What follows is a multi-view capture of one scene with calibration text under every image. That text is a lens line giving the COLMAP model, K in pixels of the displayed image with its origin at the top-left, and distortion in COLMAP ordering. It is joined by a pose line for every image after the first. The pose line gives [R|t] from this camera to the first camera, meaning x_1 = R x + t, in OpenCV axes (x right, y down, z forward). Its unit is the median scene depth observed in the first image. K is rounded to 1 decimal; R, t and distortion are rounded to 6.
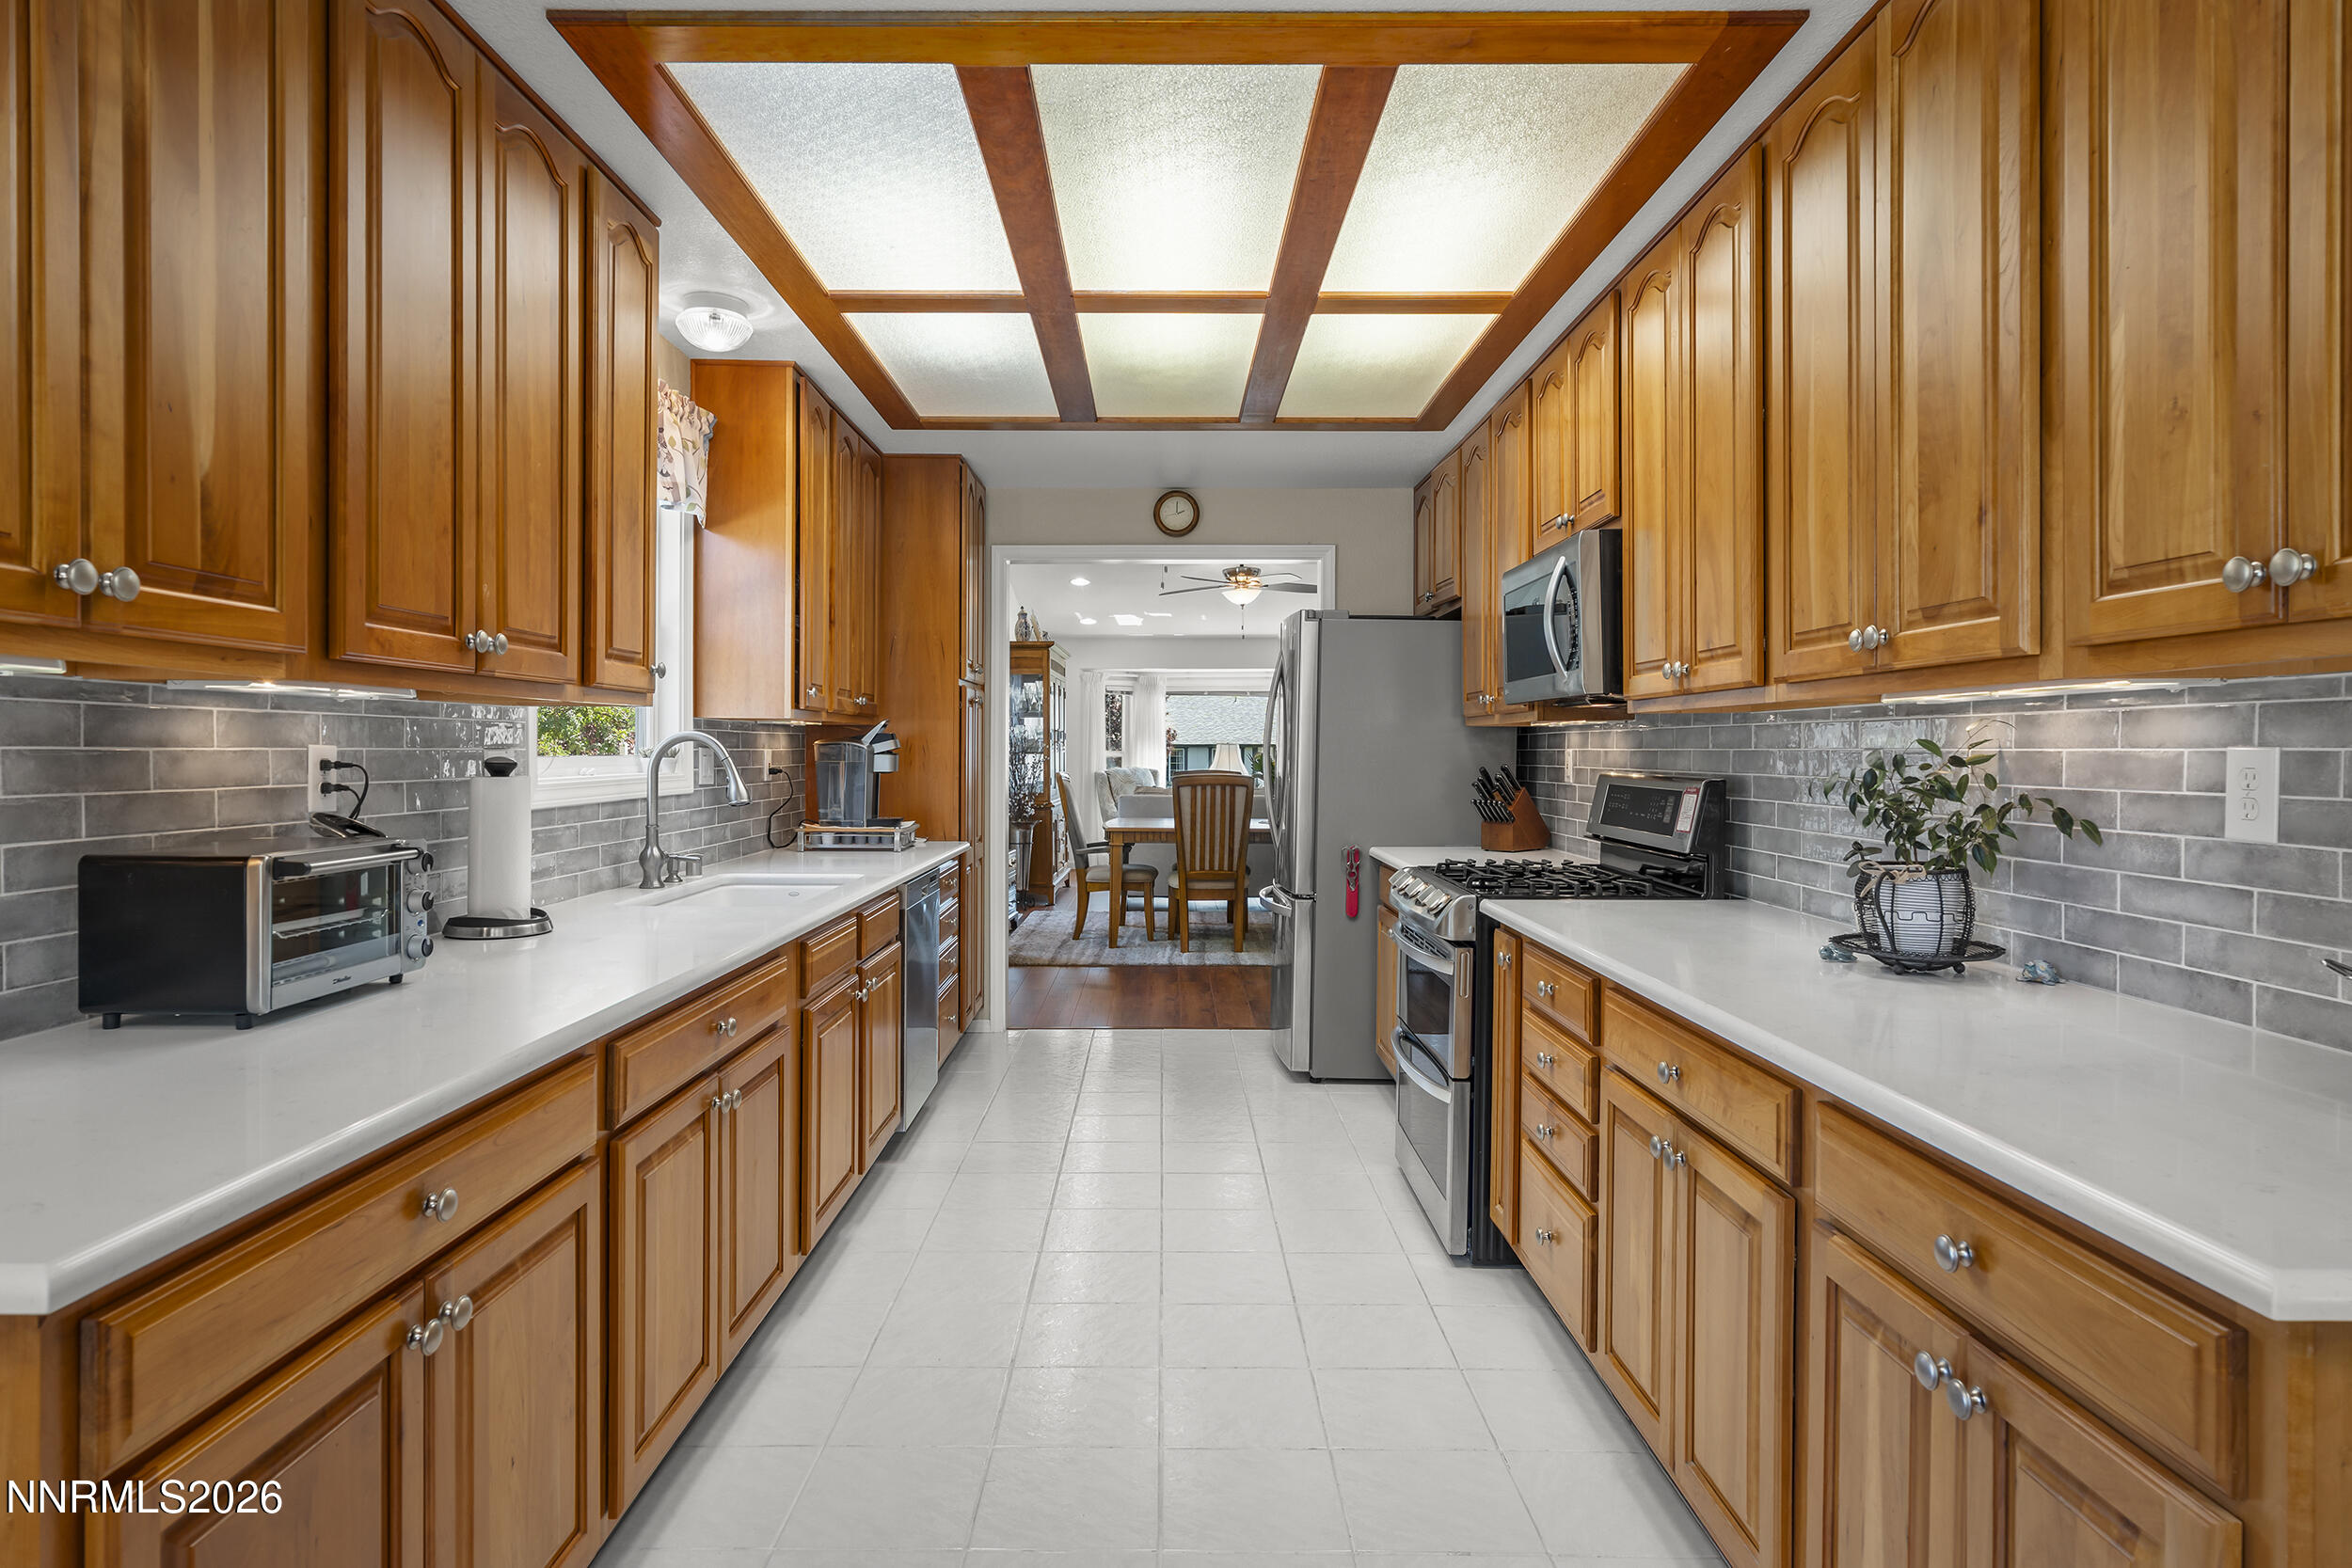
lens RADIAL K [[1287.7, 0, 1184.1], [0, 1287.7, 763.6], [0, 0, 1]] dist [-0.013757, 0.003139]
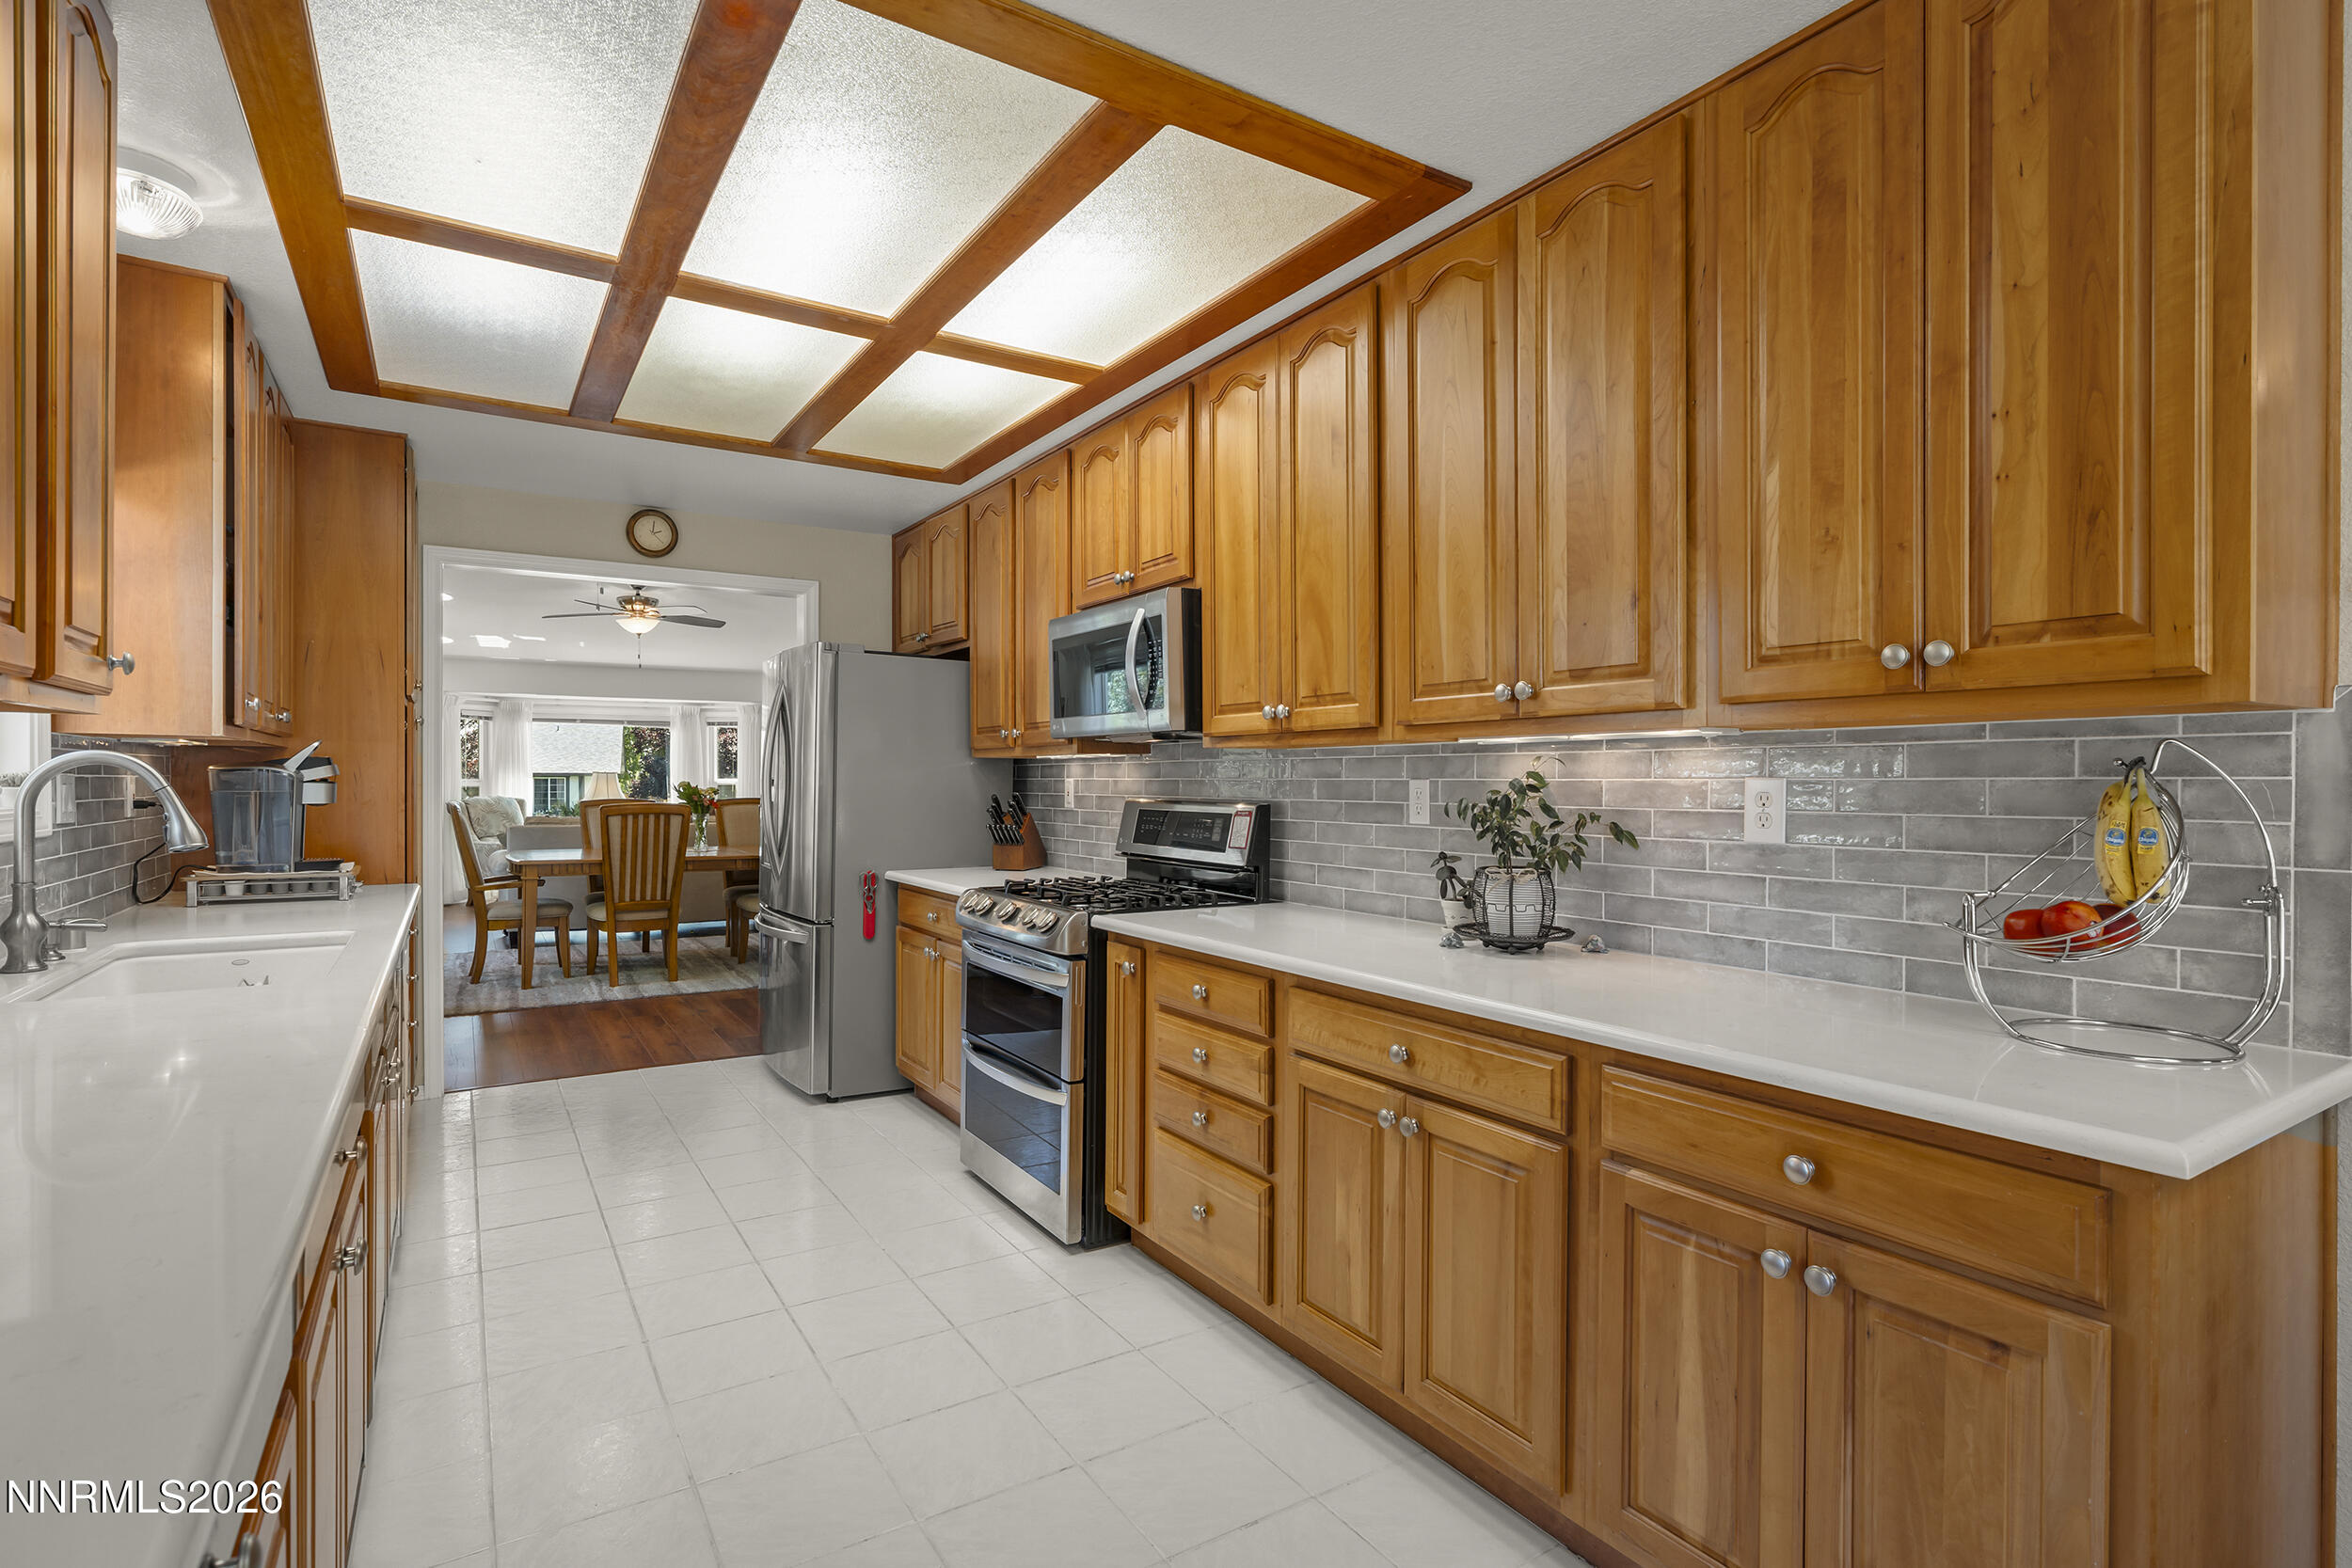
lens RADIAL K [[1112.7, 0, 1170.6], [0, 1112.7, 792.9], [0, 0, 1]] dist [-0.014104, 0.003284]
pose [[0.845220, -0.004411, 0.534400, -0.206768], [0.003639, 0.999990, 0.002498, -0.000783], [-0.534406, -0.000166, 0.845228, 0.154159]]
